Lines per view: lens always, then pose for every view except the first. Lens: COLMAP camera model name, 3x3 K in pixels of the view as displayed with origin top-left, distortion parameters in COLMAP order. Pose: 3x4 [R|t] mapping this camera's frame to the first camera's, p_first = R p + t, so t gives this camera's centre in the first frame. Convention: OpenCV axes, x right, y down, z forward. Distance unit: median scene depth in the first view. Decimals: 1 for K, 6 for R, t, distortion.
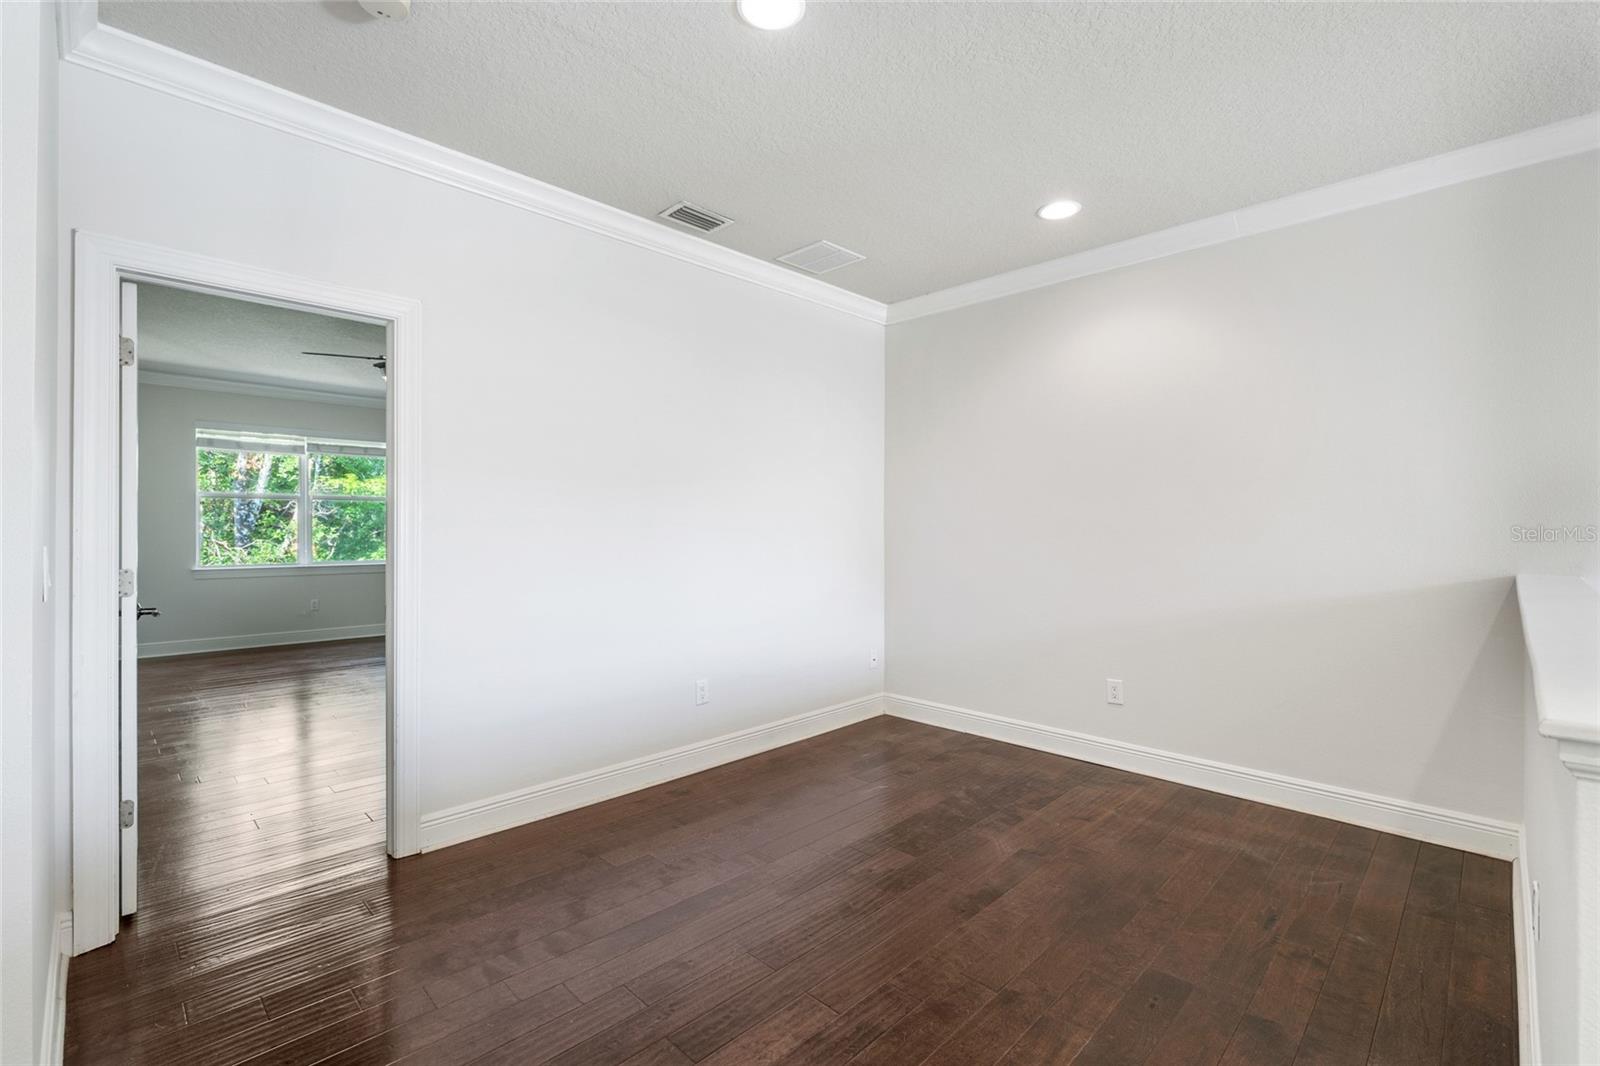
lens RADIAL K [[707.1, 0, 808.1], [0, 707.1, 529.0], [0, 0, 1]] dist [0.003158, 0.000166]
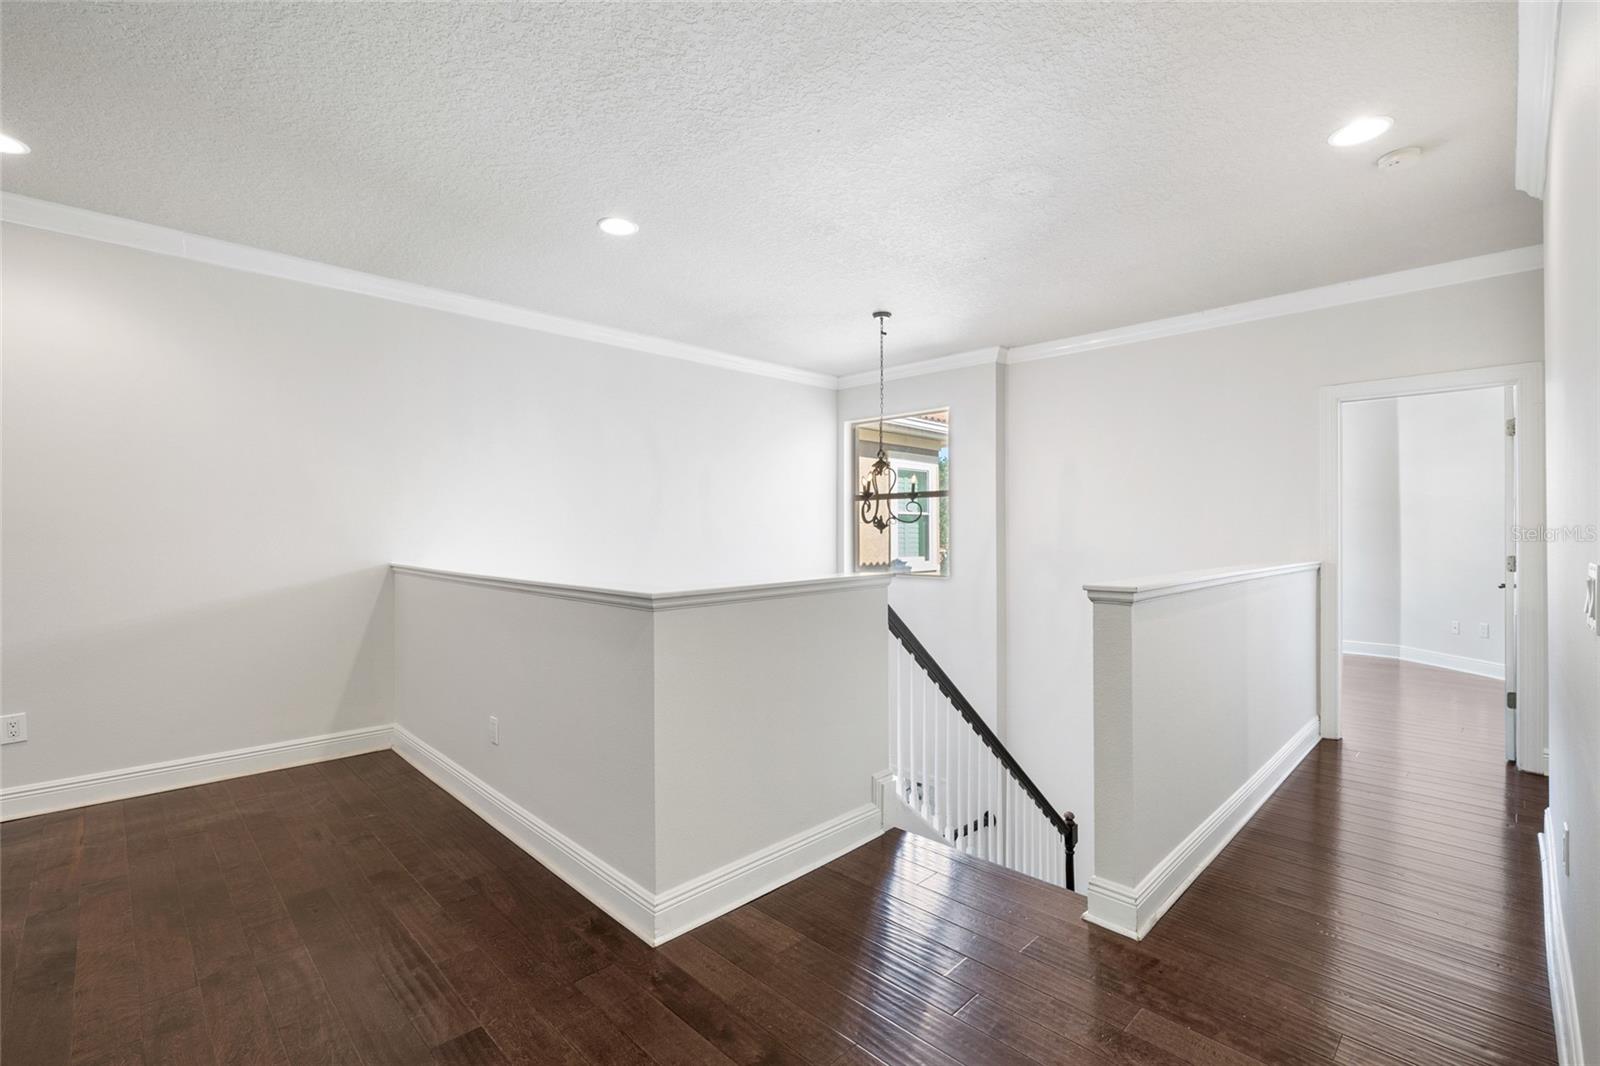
lens RADIAL K [[707.1, 0, 805.3], [0, 707.1, 533.7], [0, 0, 1]] dist [0.003158, 0.000166]
pose [[0.013428, -0.000824, 0.999910, -0.792223], [0.001404, 0.999999, 0.000806, 0.007007], [-0.999909, 0.001393, 0.013429, 0.122593]]
